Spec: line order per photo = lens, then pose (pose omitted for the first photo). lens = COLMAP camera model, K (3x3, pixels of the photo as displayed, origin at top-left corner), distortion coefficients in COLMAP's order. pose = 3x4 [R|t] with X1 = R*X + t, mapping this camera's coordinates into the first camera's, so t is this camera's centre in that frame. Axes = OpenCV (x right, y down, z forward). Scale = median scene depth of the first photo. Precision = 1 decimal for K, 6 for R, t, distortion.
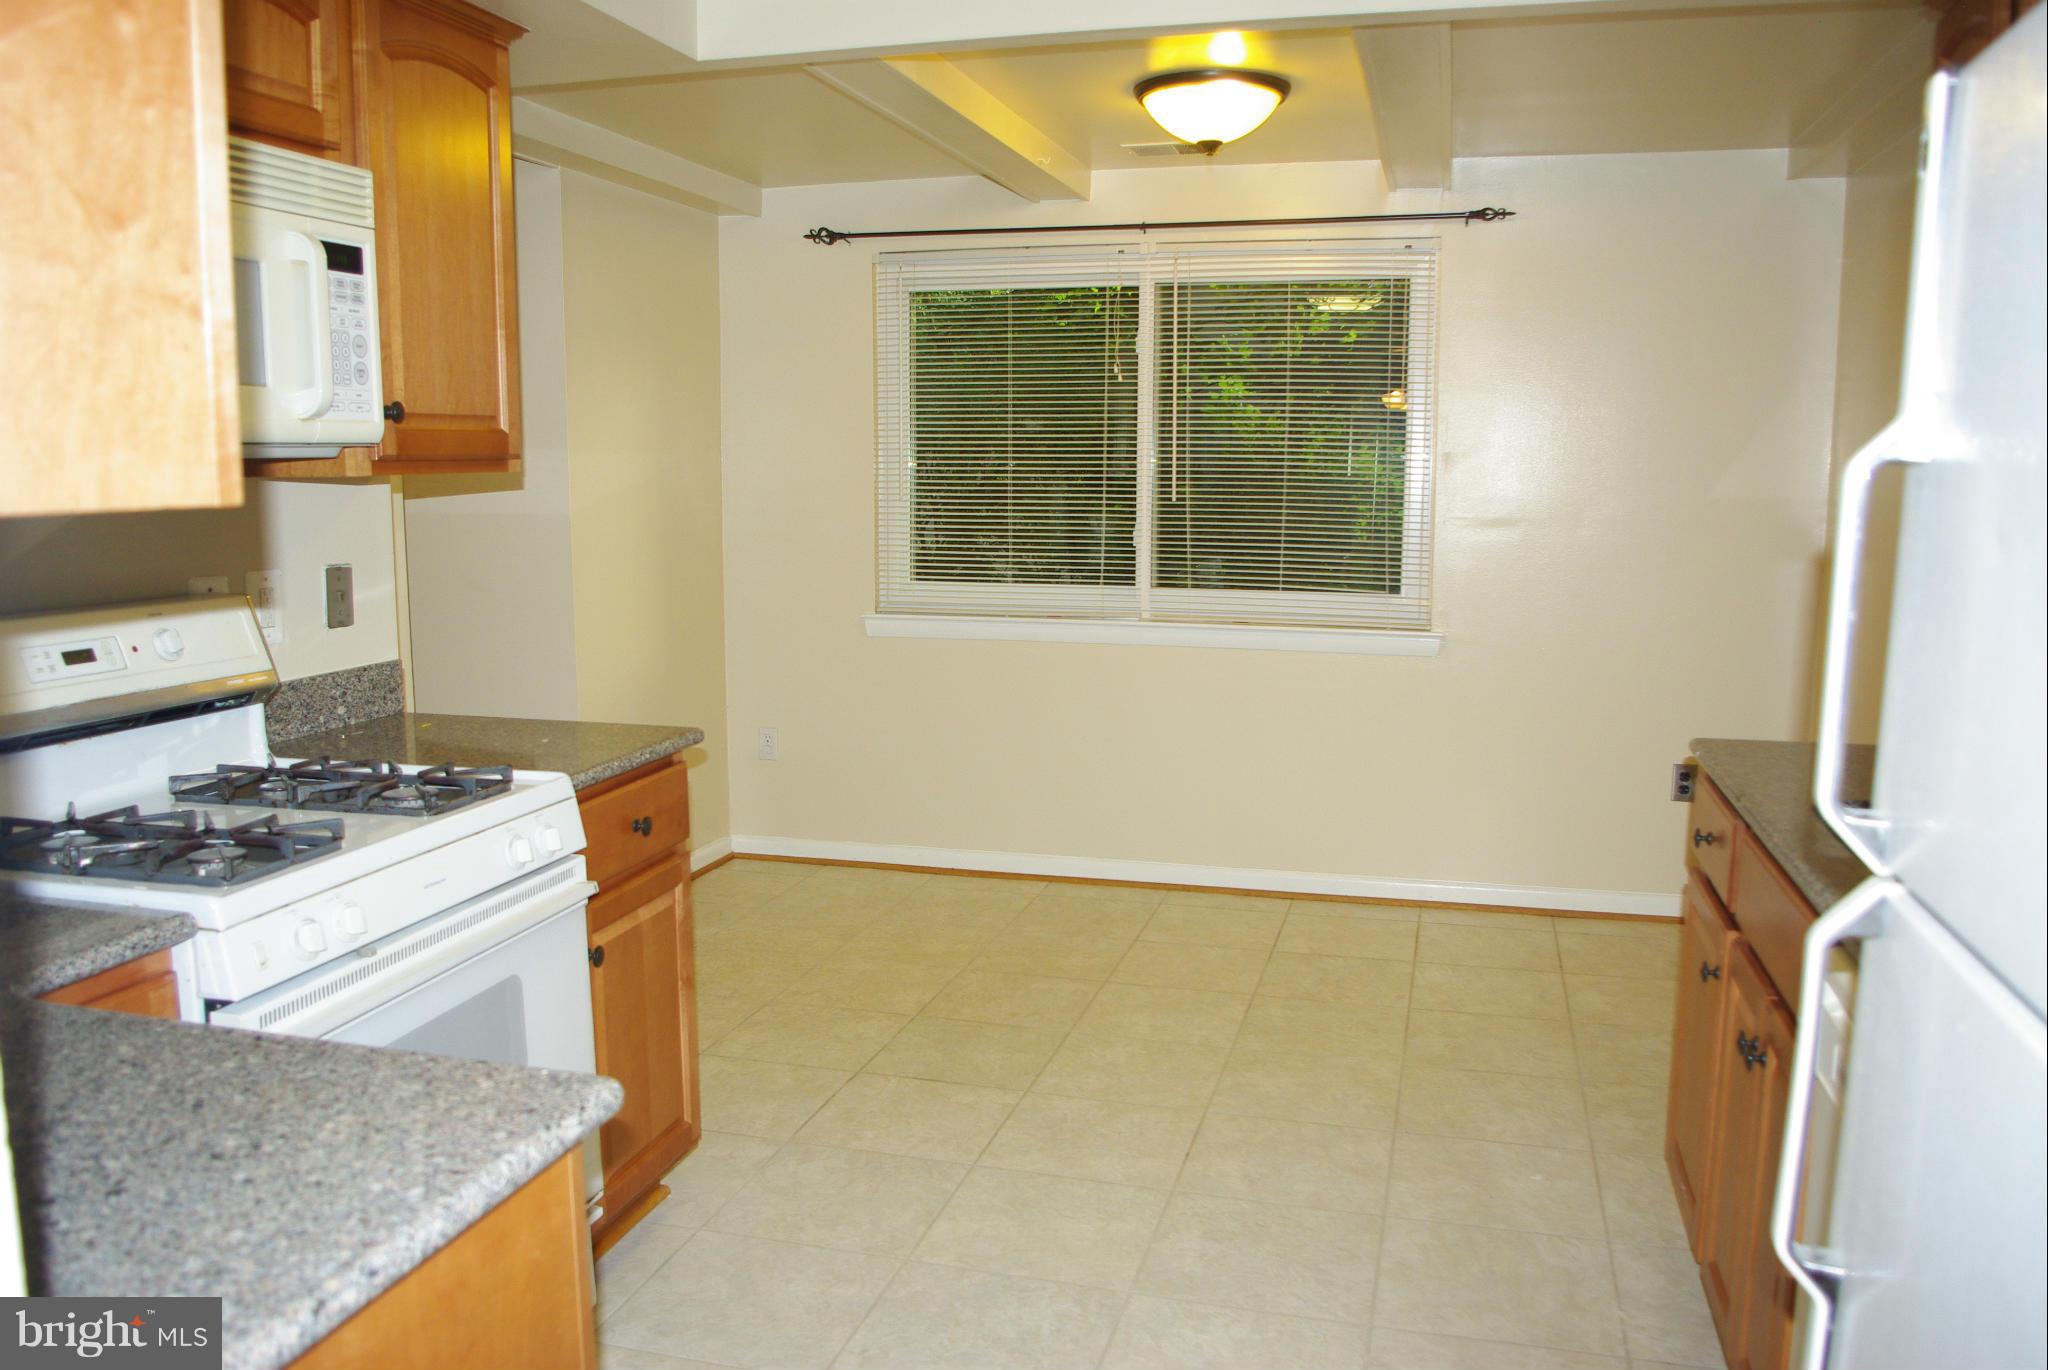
lens RADIAL K [[1635.7, 0, 1022.3], [0, 1635.7, 691.9], [0, 0, 1]] dist [-0.088519, 0.013966]
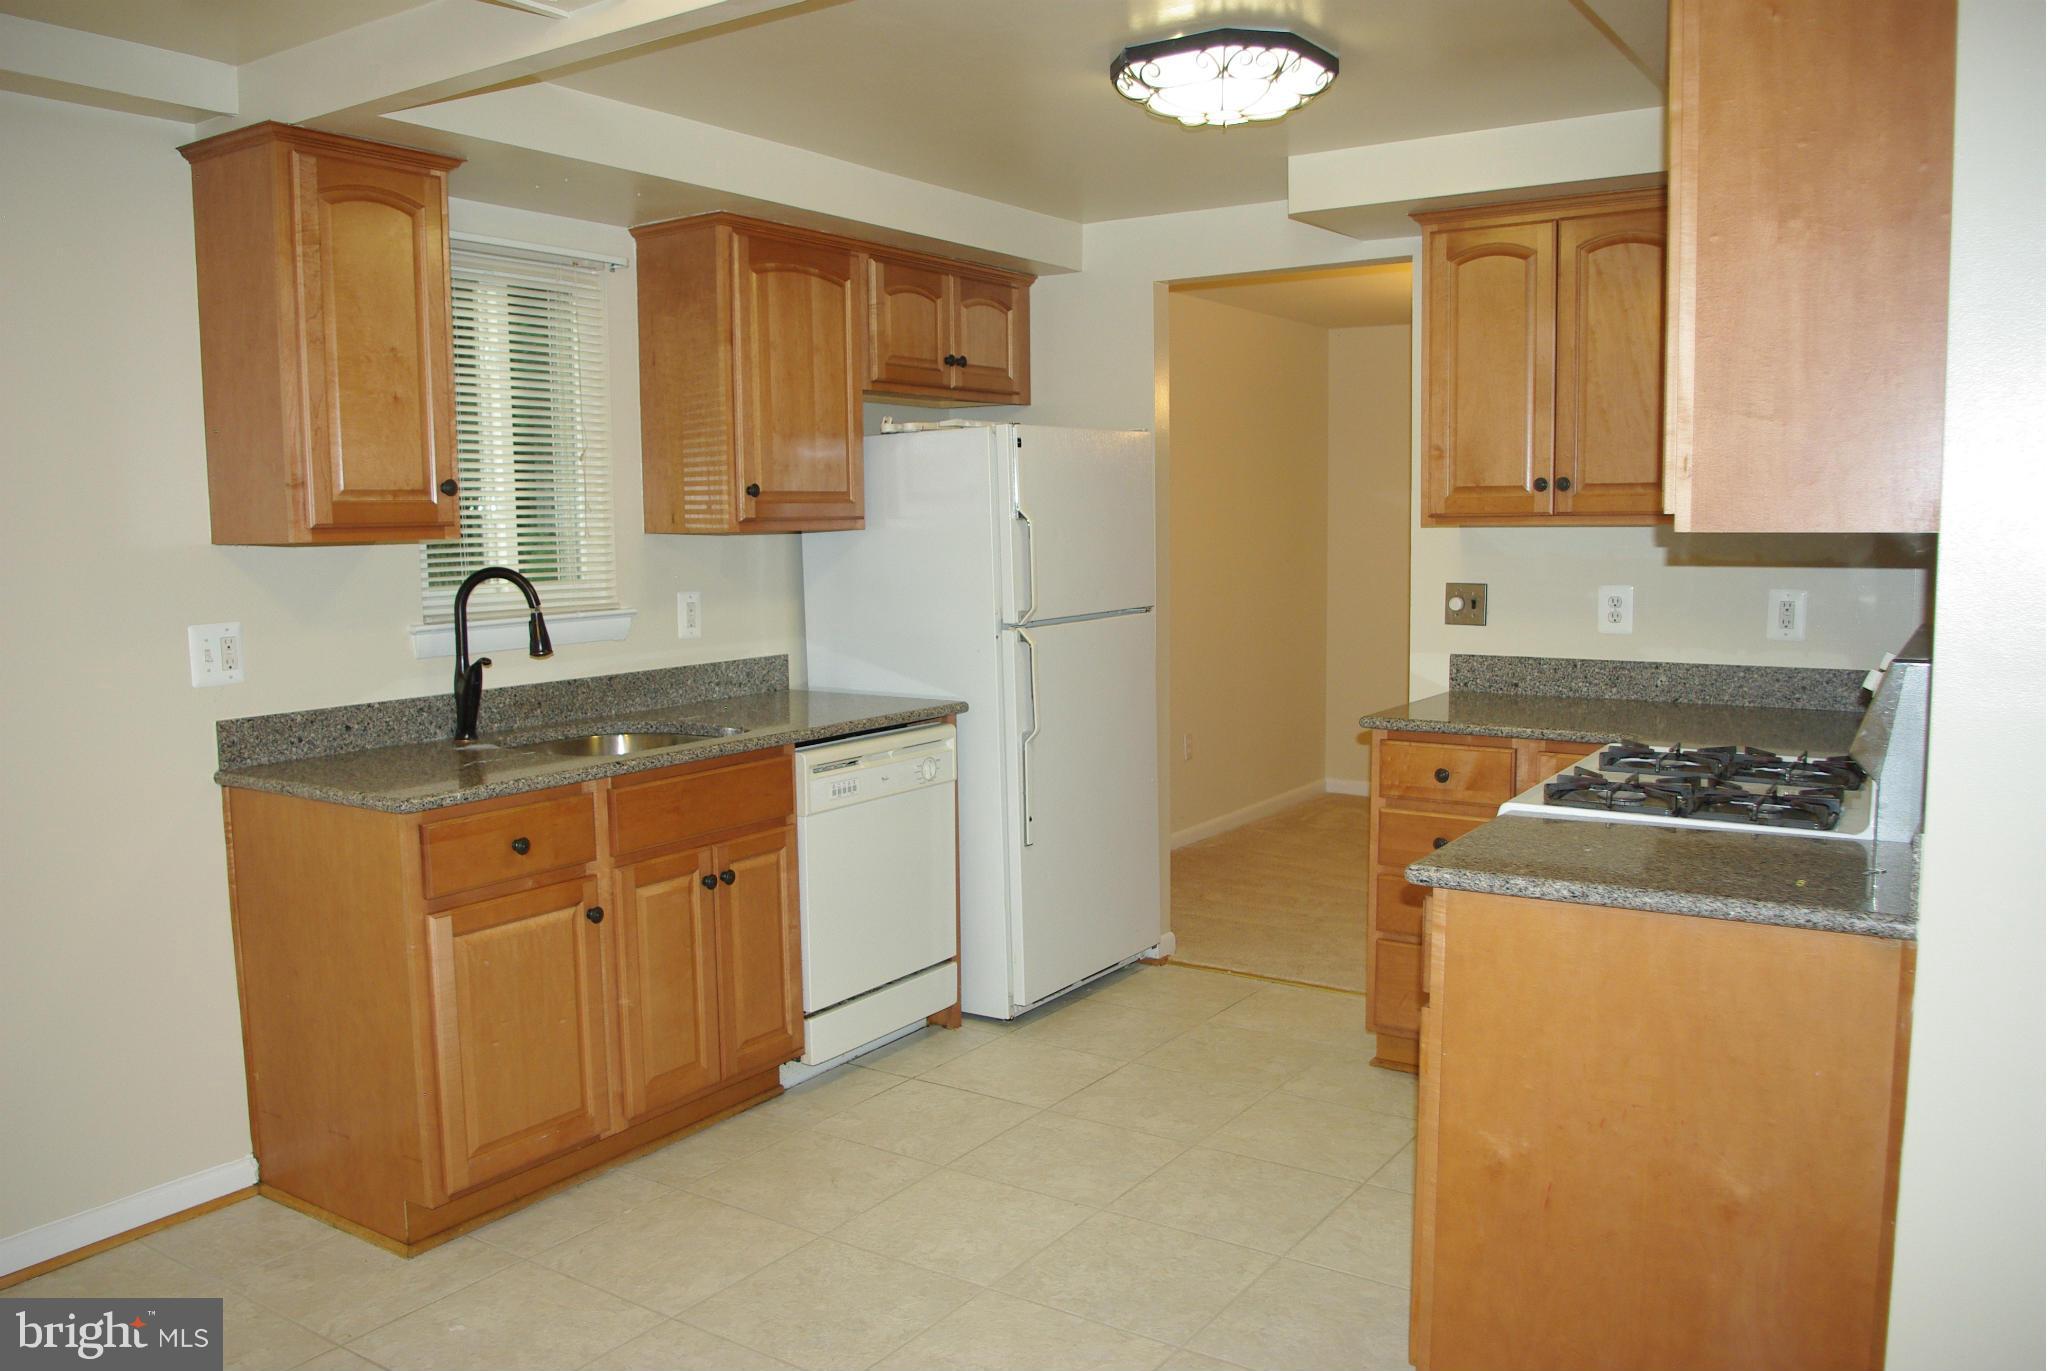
lens RADIAL K [[1635.7, 0, 975.6], [0, 1635.7, 702.6], [0, 0, 1]] dist [-0.088519, 0.013966]
pose [[-0.935603, -0.025465, 0.352133, -0.306229], [0.064877, 0.968010, 0.242379, -0.279996], [-0.347041, 0.249616, -0.904021, 1.930021]]
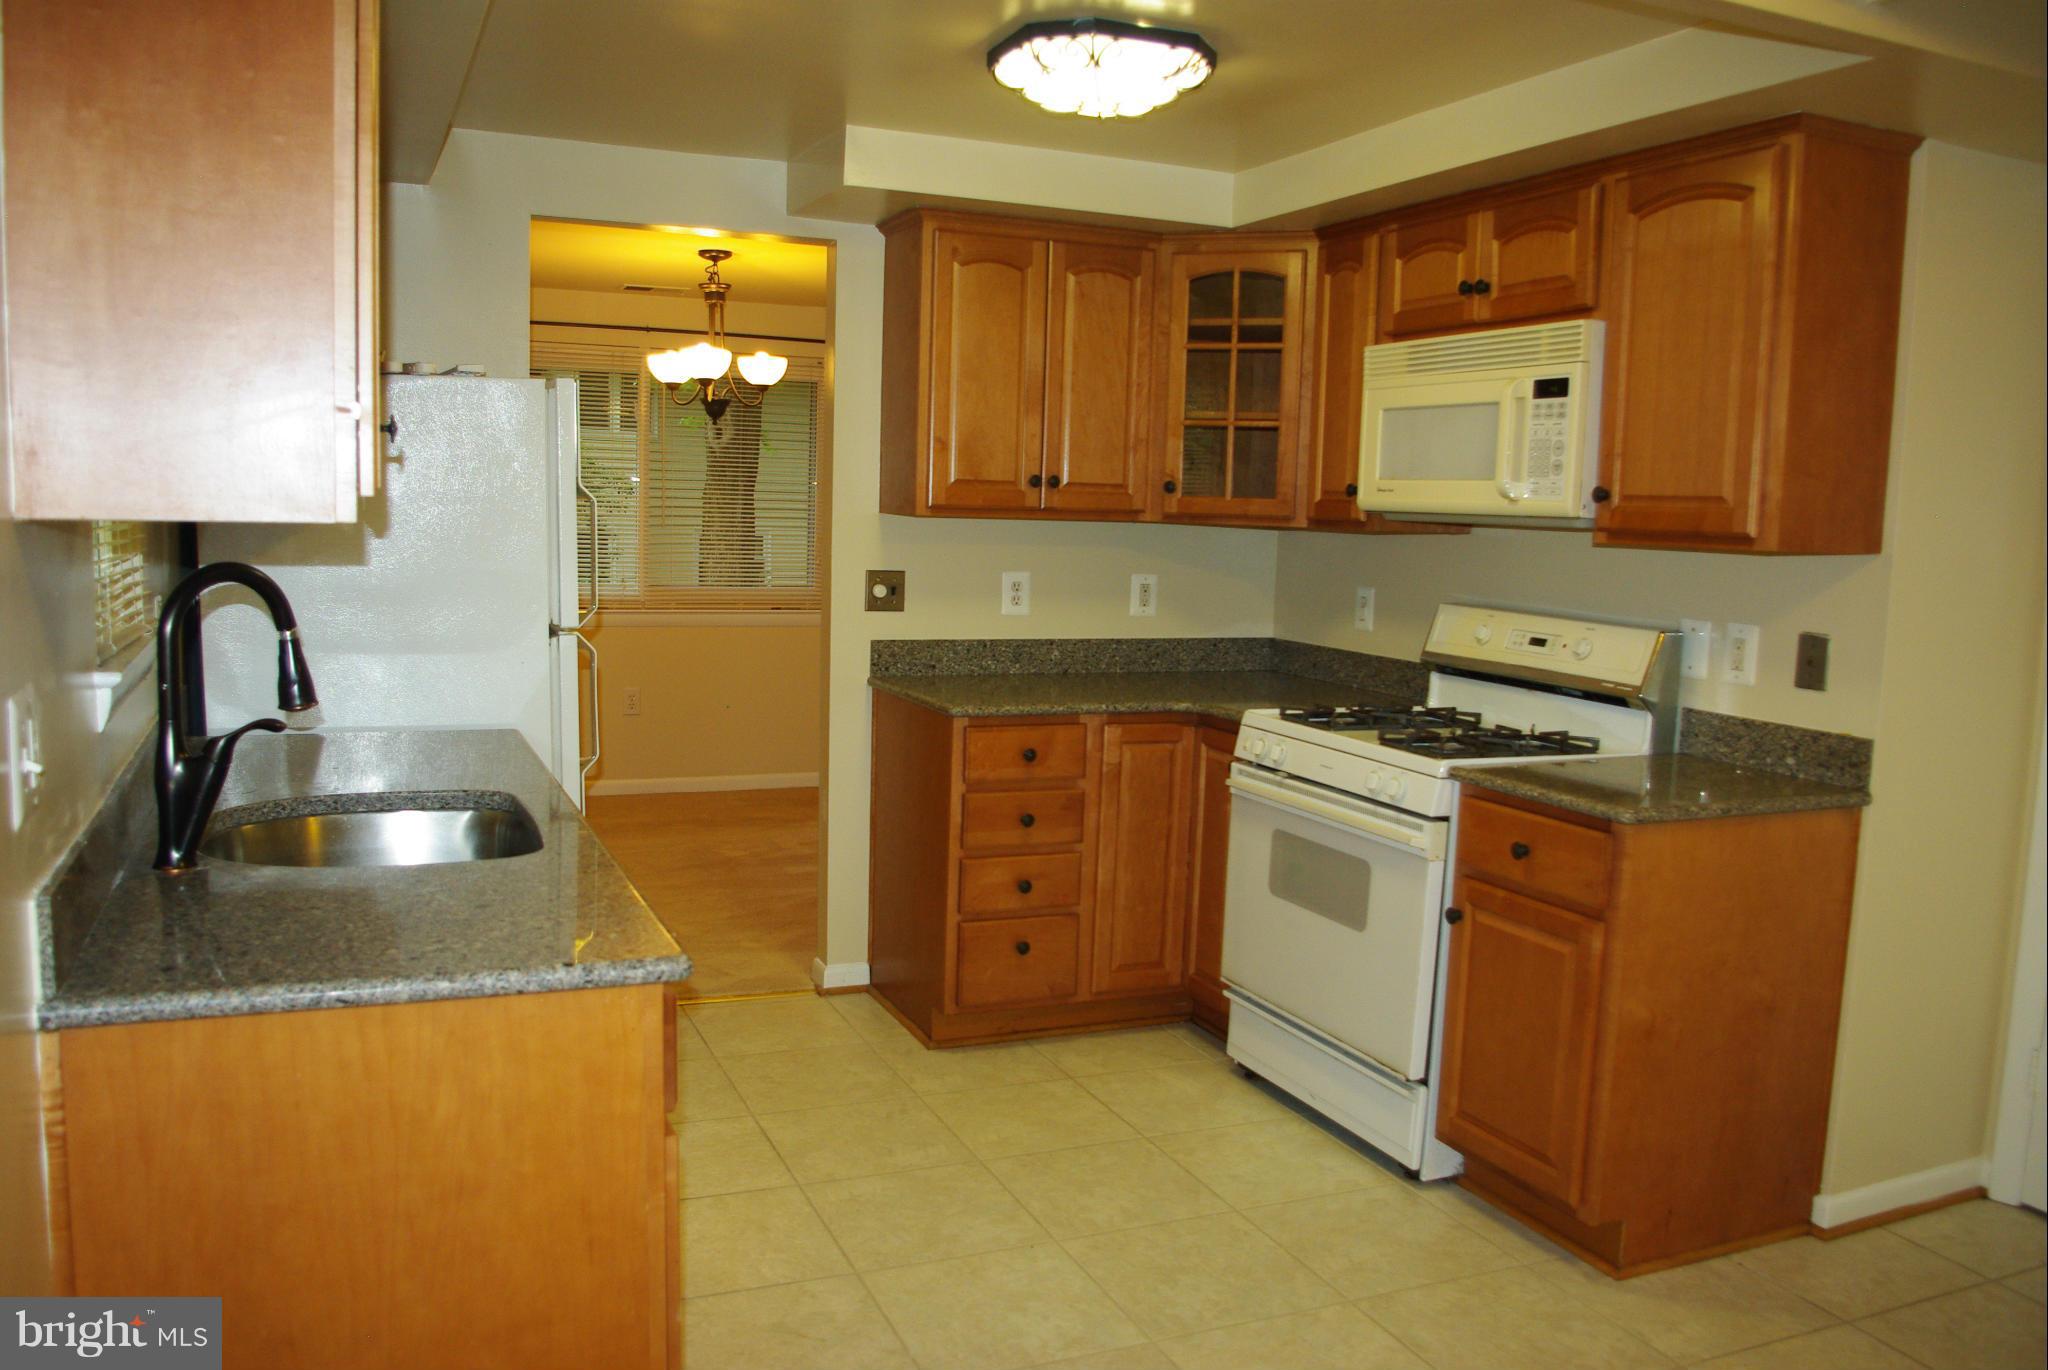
lens RADIAL K [[1635.7, 0, 1021.0], [0, 1635.7, 703.8], [0, 0, 1]] dist [-0.088519, 0.013966]
pose [[-0.786658, 0.053933, -0.615029, 0.748310], [-0.116452, 0.965334, 0.233600, -0.246706], [0.606307, 0.255385, -0.753107, 1.644780]]
